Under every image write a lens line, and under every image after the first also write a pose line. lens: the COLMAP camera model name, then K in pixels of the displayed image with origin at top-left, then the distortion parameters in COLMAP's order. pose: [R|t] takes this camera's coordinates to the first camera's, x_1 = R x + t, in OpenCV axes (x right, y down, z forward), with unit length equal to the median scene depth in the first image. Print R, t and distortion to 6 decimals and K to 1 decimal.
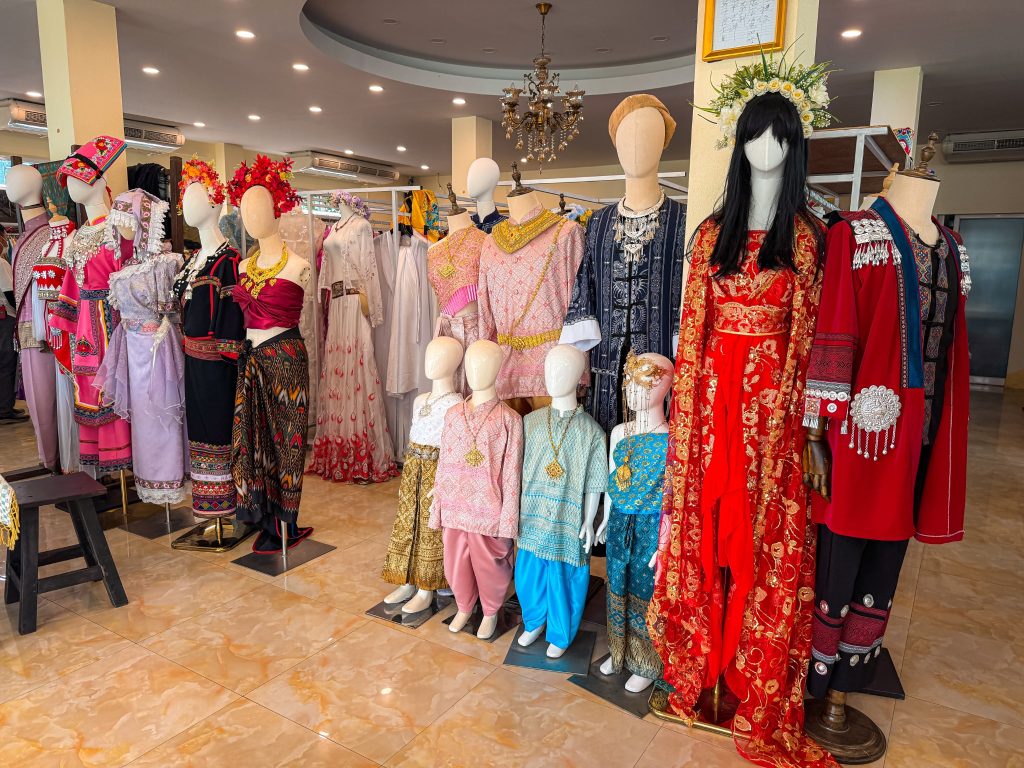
lens RADIAL K [[717.3, 0, 512.0], [0, 717.3, 384.0], [0, 0, 1]] dist [0.133674, -0.252973]
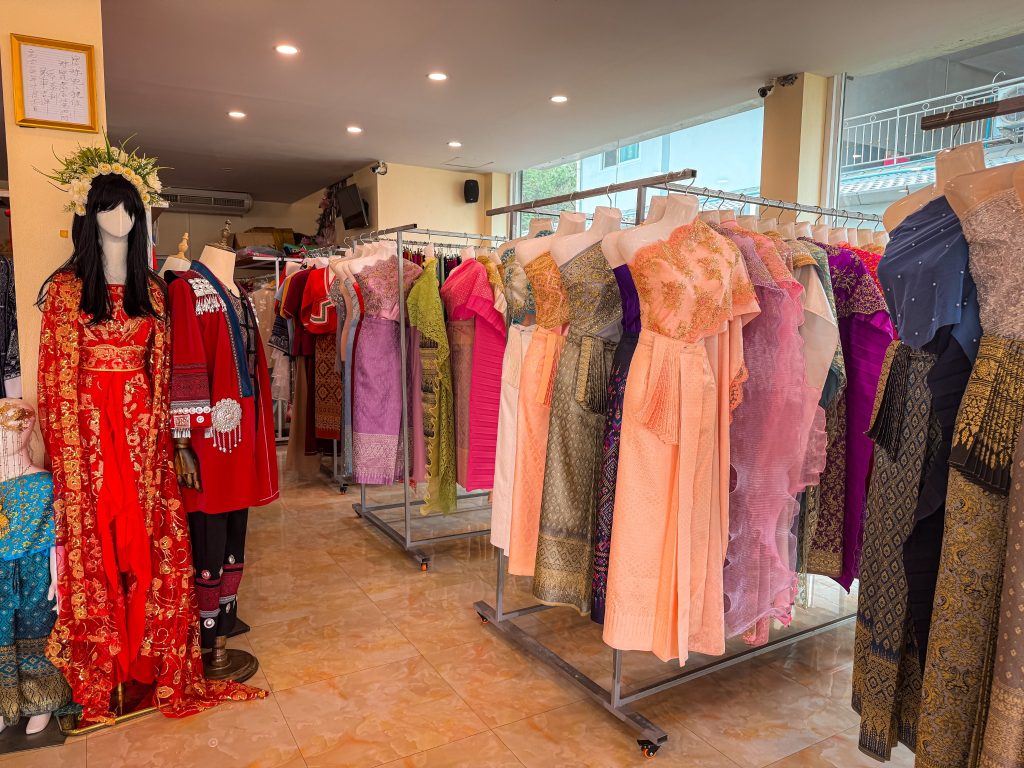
lens RADIAL K [[703.4, 0, 512.0], [0, 703.4, 384.0], [0, 0, 1]] dist [0.000682, 0.000439]
pose [[0.470698, -0.107448, 0.875727, -0.376627], [0.141868, 0.988859, 0.045075, -0.007574], [-0.870814, 0.103021, 0.480698, -0.107693]]
